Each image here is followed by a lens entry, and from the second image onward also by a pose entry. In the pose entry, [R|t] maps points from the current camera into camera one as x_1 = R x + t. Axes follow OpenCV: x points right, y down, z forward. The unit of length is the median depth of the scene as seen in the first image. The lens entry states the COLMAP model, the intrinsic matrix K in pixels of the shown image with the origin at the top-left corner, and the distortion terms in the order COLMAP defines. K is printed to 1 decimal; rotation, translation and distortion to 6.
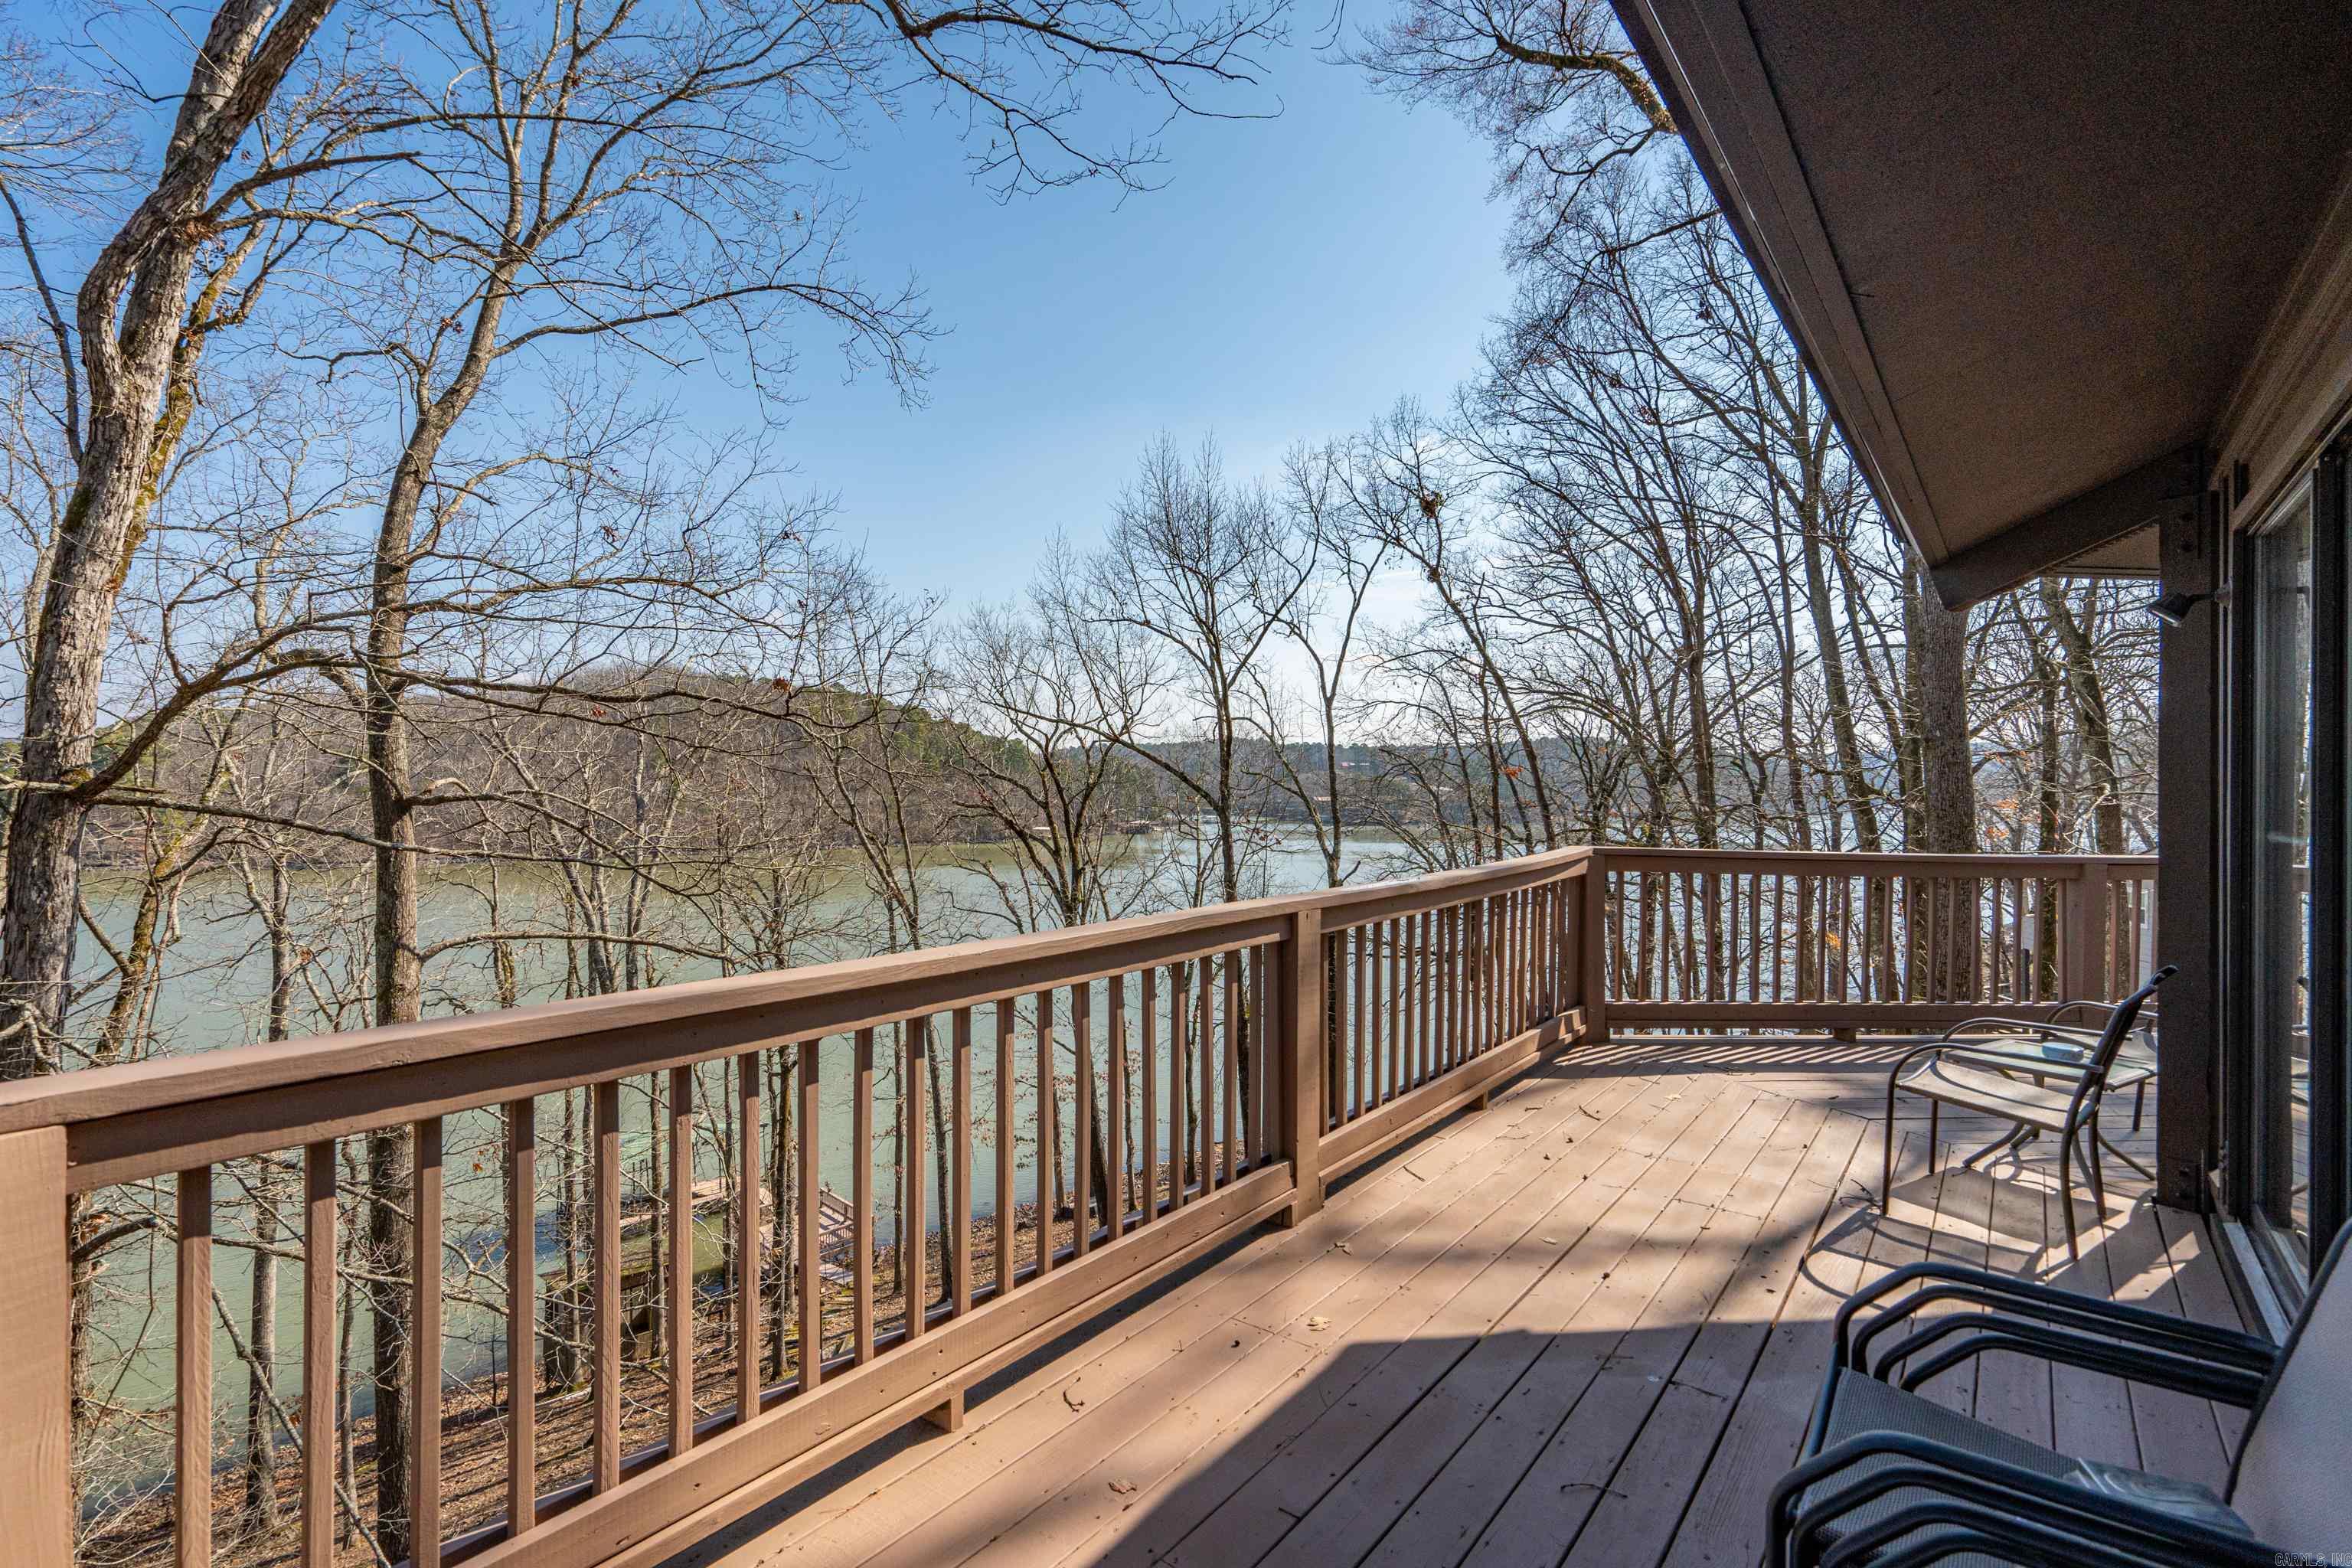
lens RADIAL K [[1107.5, 0, 1176.5], [0, 1107.5, 793.0], [0, 0, 1]] dist [0.001565, 0.000140]
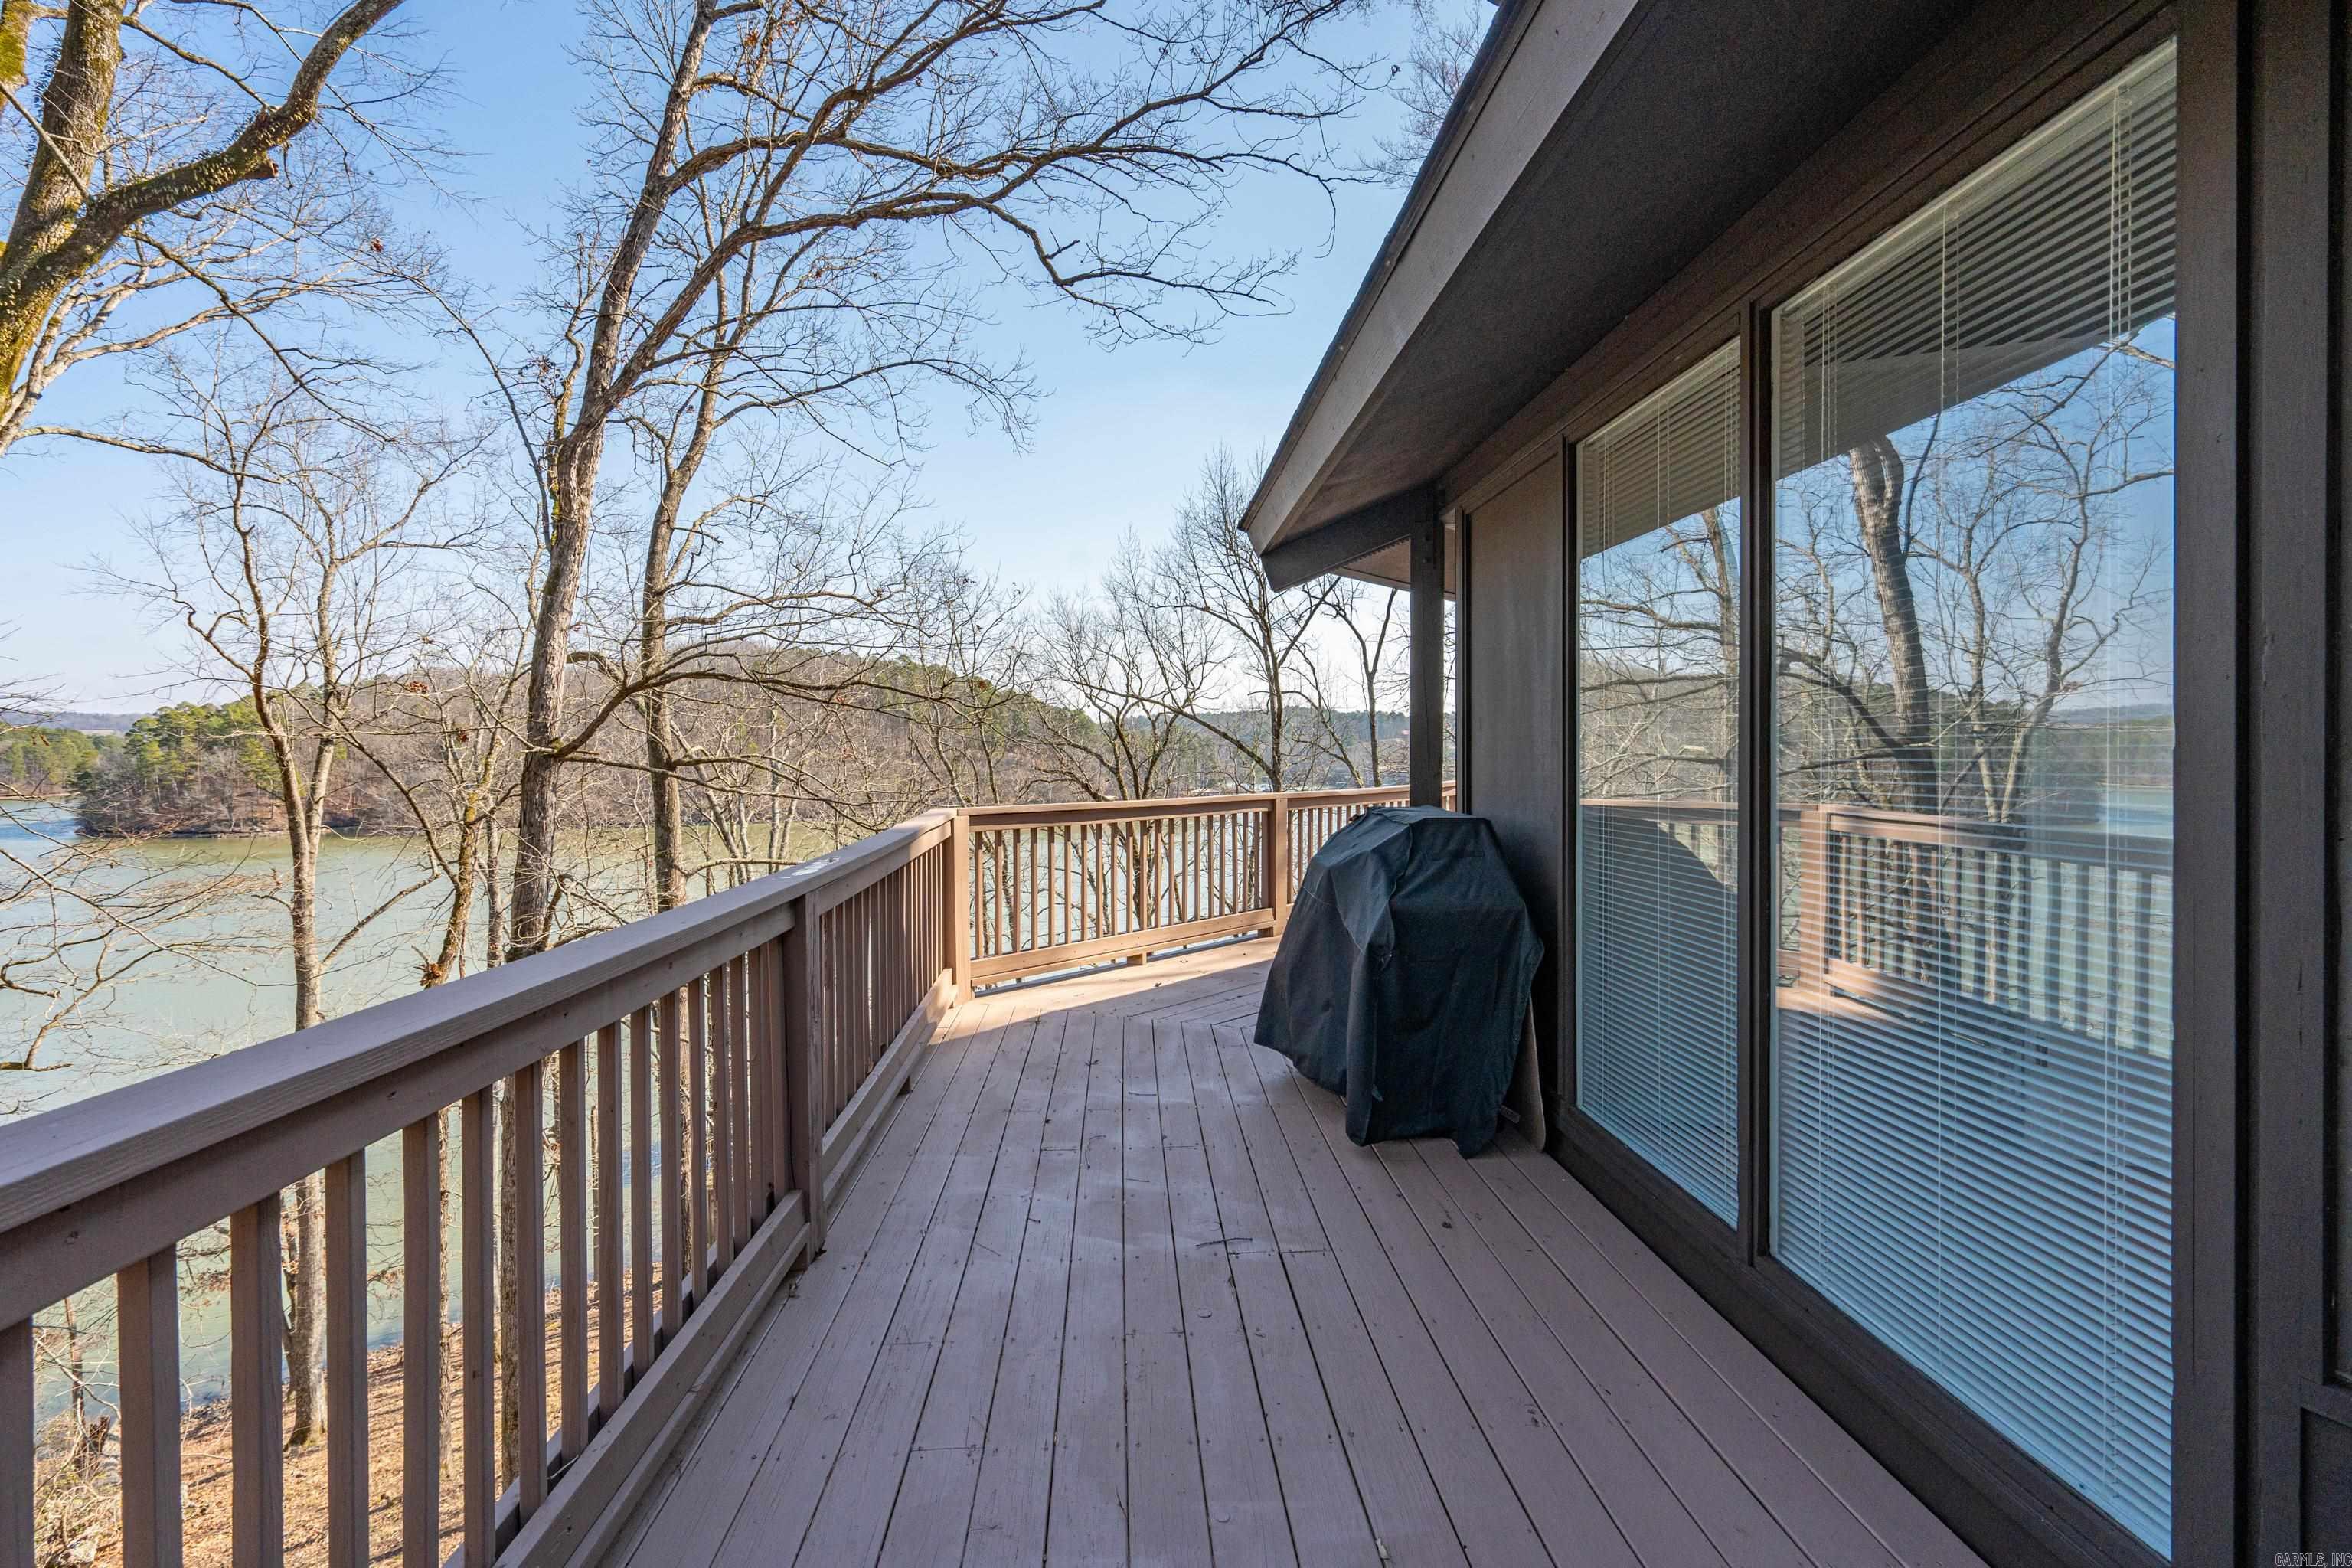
lens RADIAL K [[1110.7, 0, 1182.5], [0, 1110.7, 767.4], [0, 0, 1]] dist [0.001765, 0.000234]
pose [[0.998800, -0.004344, -0.048785, 0.003300], [0.004551, 0.999981, 0.004129, 0.003913], [0.048766, -0.004346, 0.998801, -0.138640]]
